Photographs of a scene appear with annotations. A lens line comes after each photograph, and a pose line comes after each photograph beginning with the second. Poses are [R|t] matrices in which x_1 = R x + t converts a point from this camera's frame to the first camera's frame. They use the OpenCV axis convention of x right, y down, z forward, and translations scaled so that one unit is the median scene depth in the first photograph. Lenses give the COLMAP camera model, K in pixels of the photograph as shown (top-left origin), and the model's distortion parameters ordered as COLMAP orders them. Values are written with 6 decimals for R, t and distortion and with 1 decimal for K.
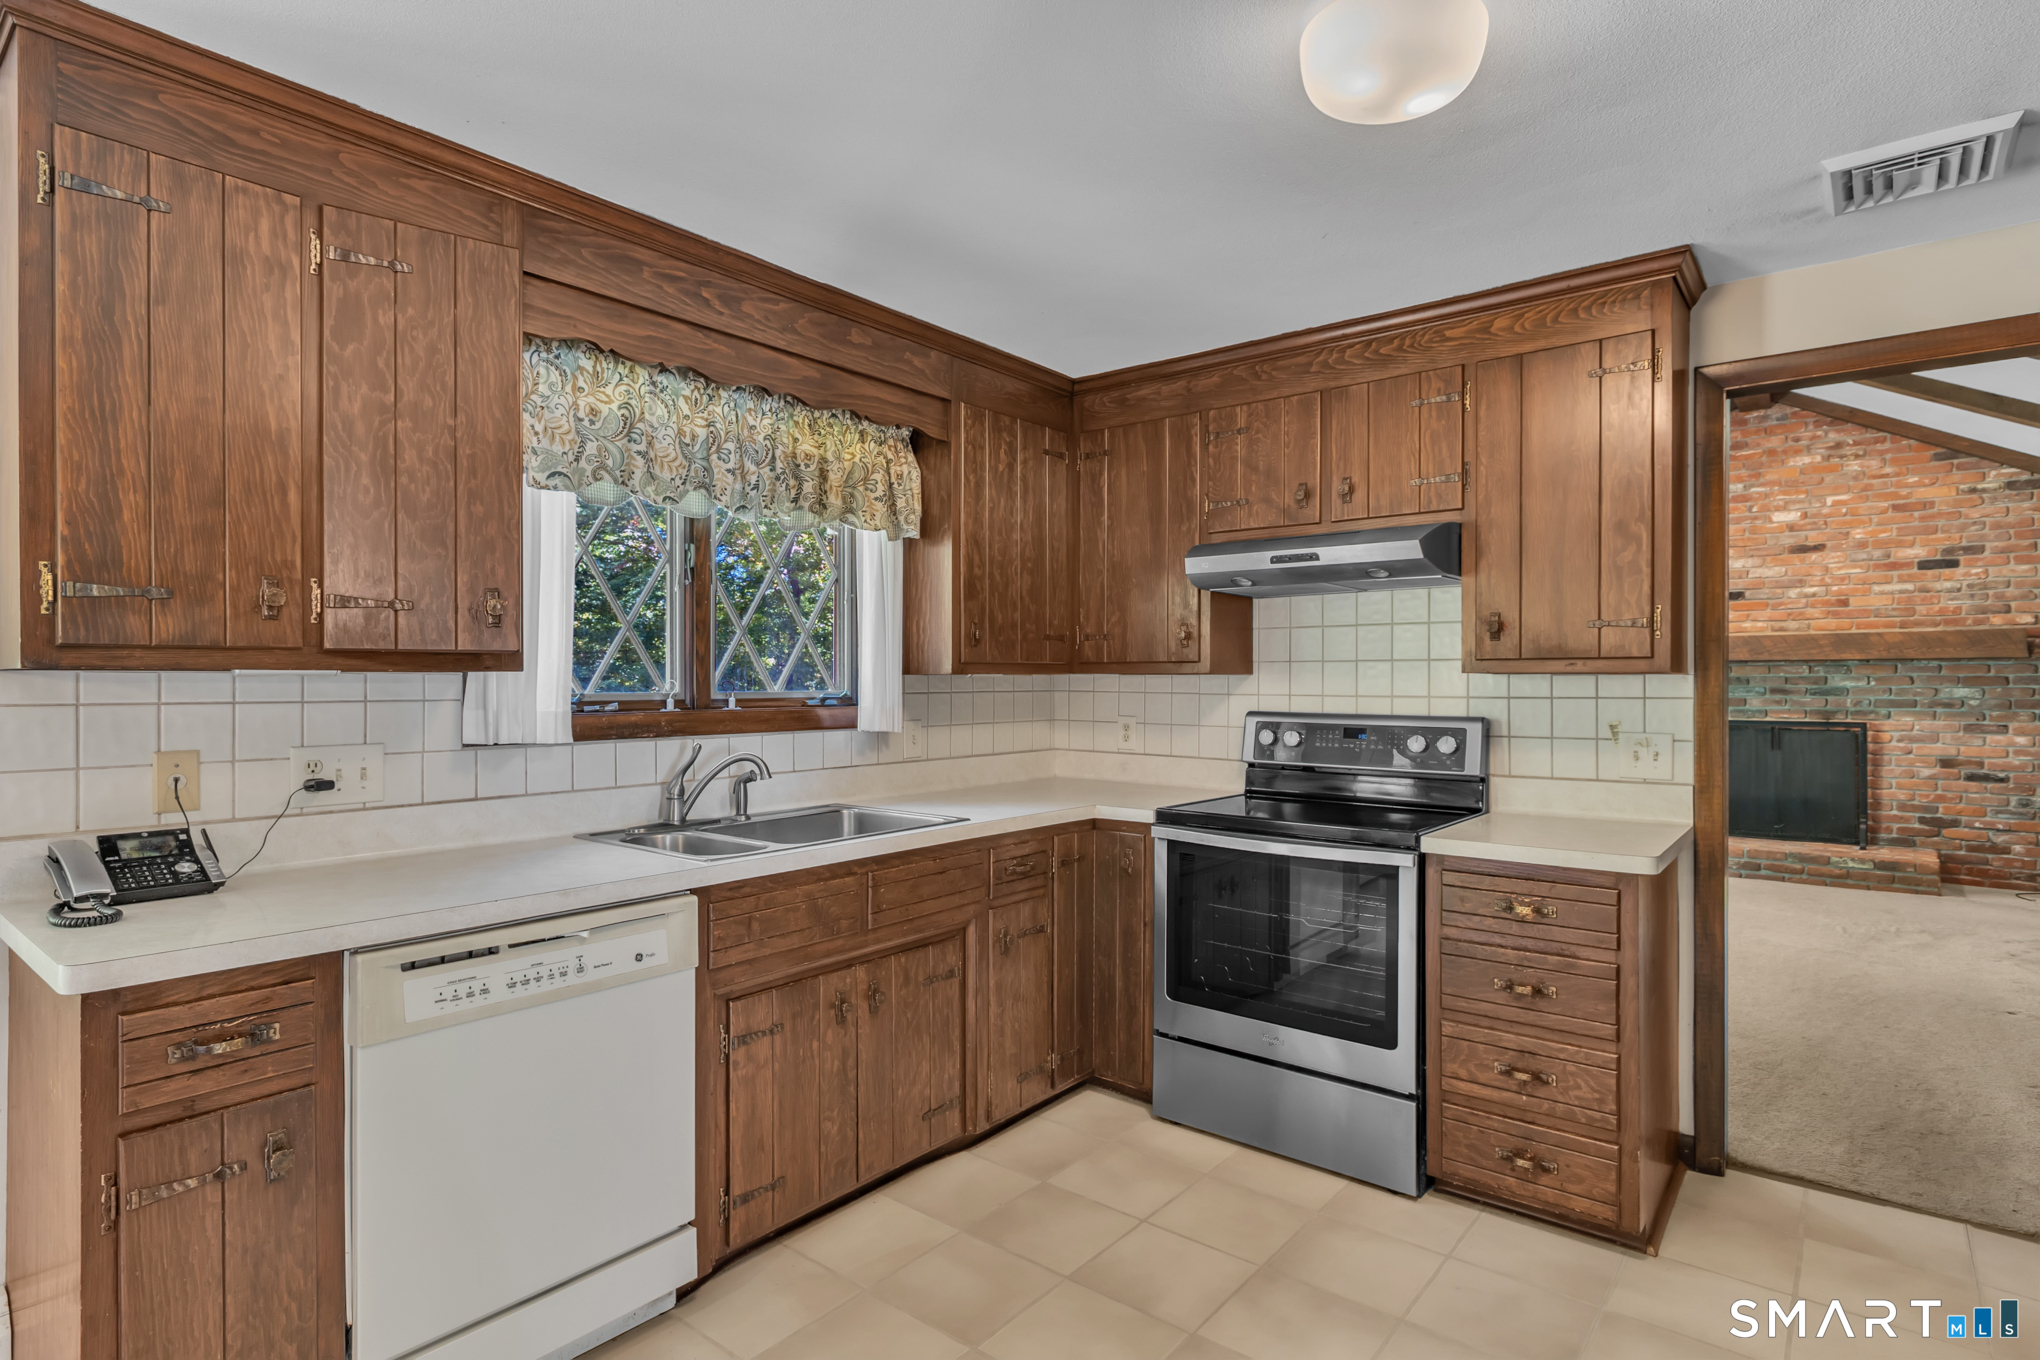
lens RADIAL K [[1037.0, 0, 1018.0], [0, 1037.0, 685.4], [0, 0, 1]] dist [-0.015424, 0.001915]
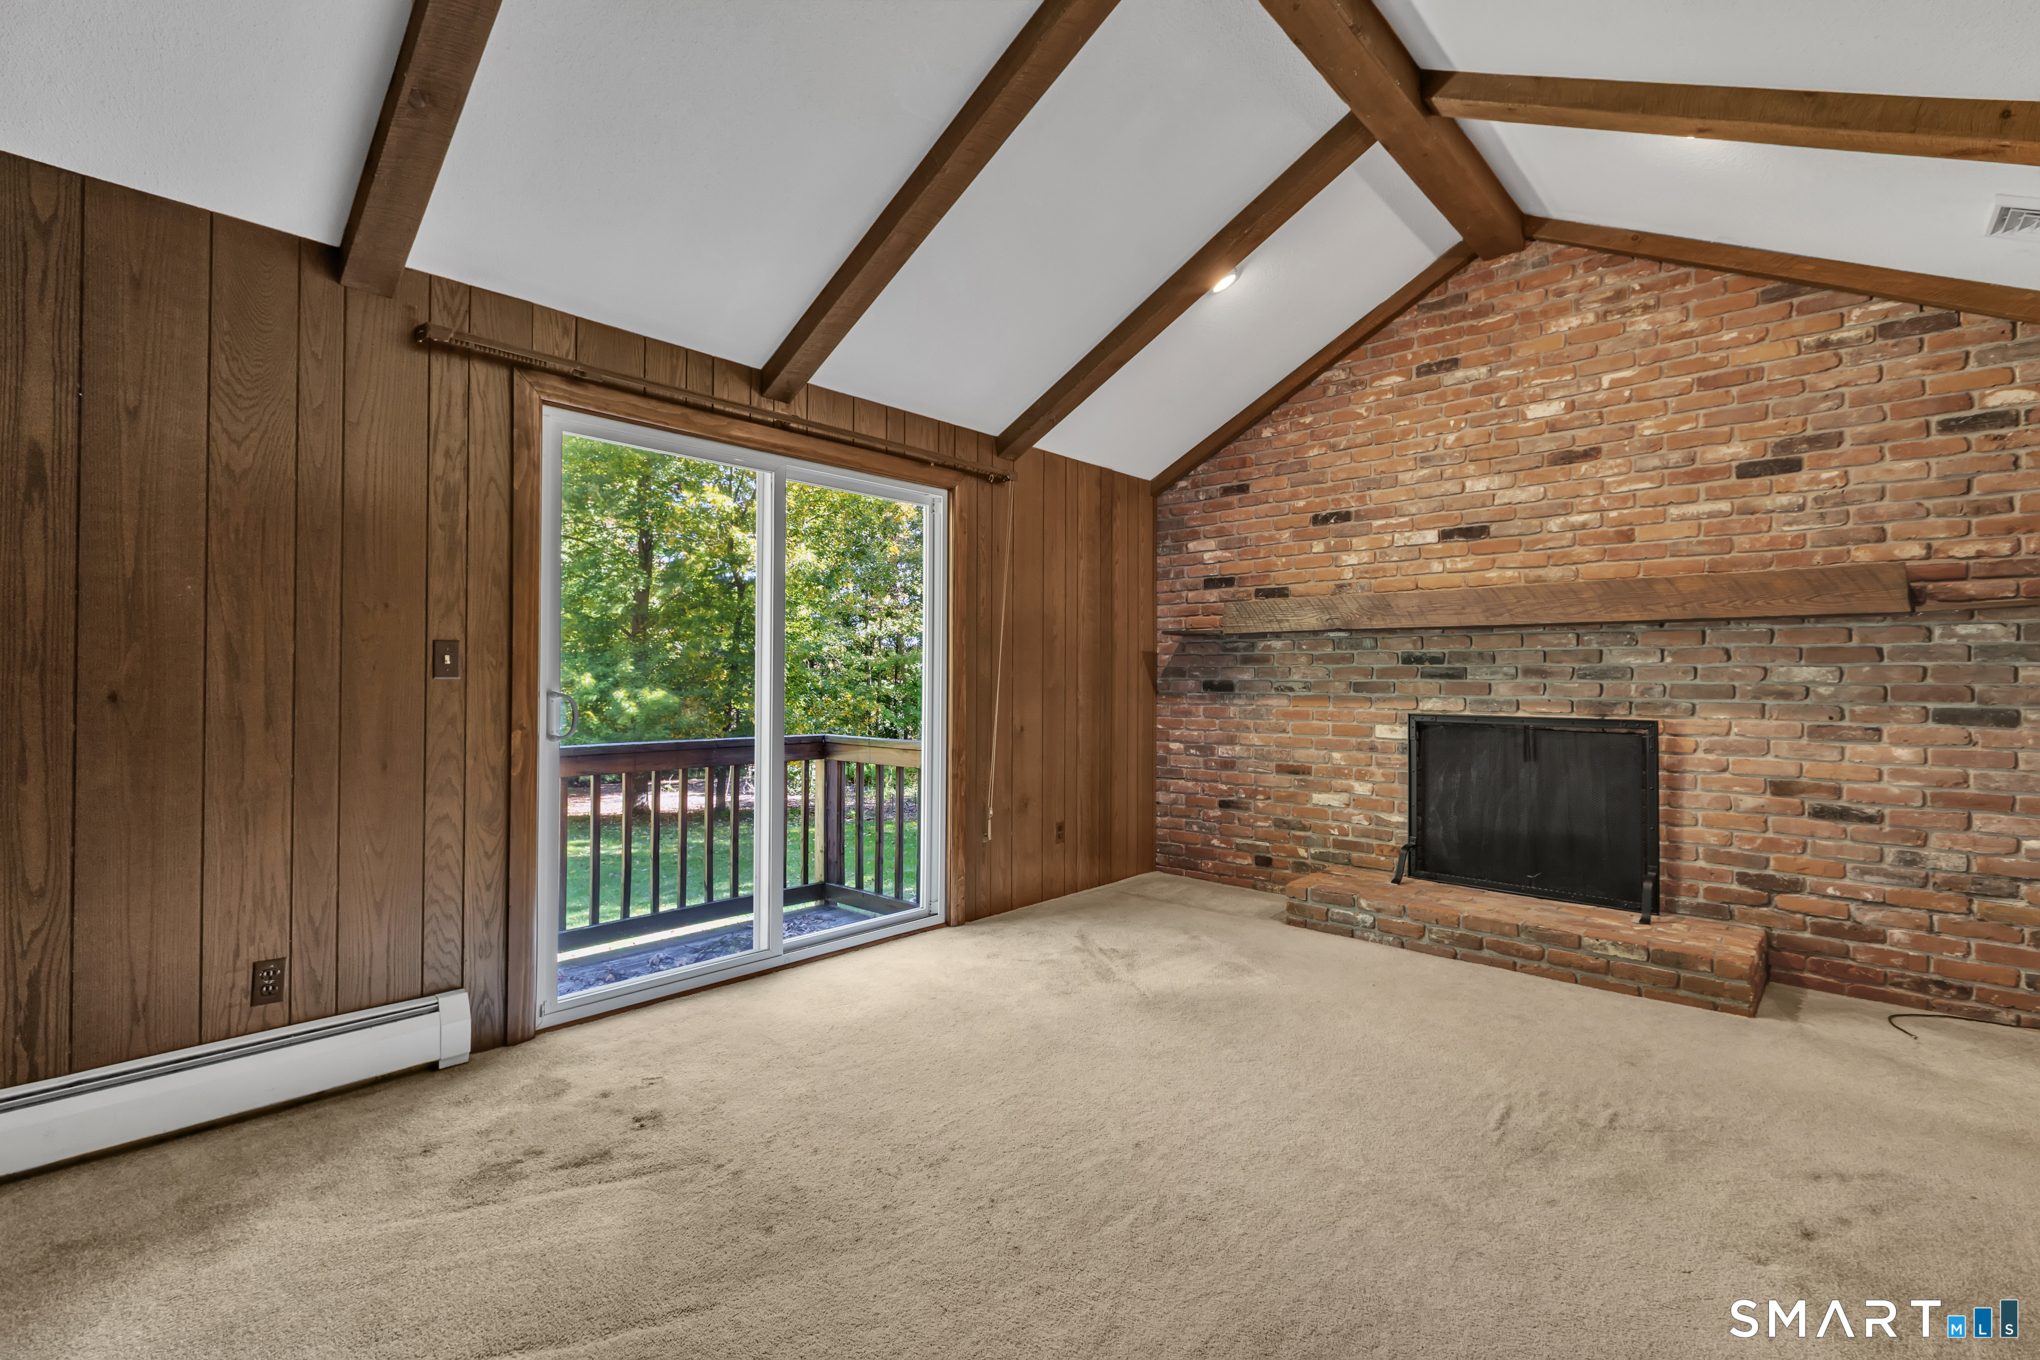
lens RADIAL K [[914.9, 0, 1022.1], [0, 914.9, 673.6], [0, 0, 1]] dist [-0.004001, -0.001074]
pose [[0.998499, 0.007732, -0.054228, 0.470041], [-0.008242, 0.999924, -0.009187, 0.015290], [0.054153, 0.009620, 0.998486, 0.418482]]
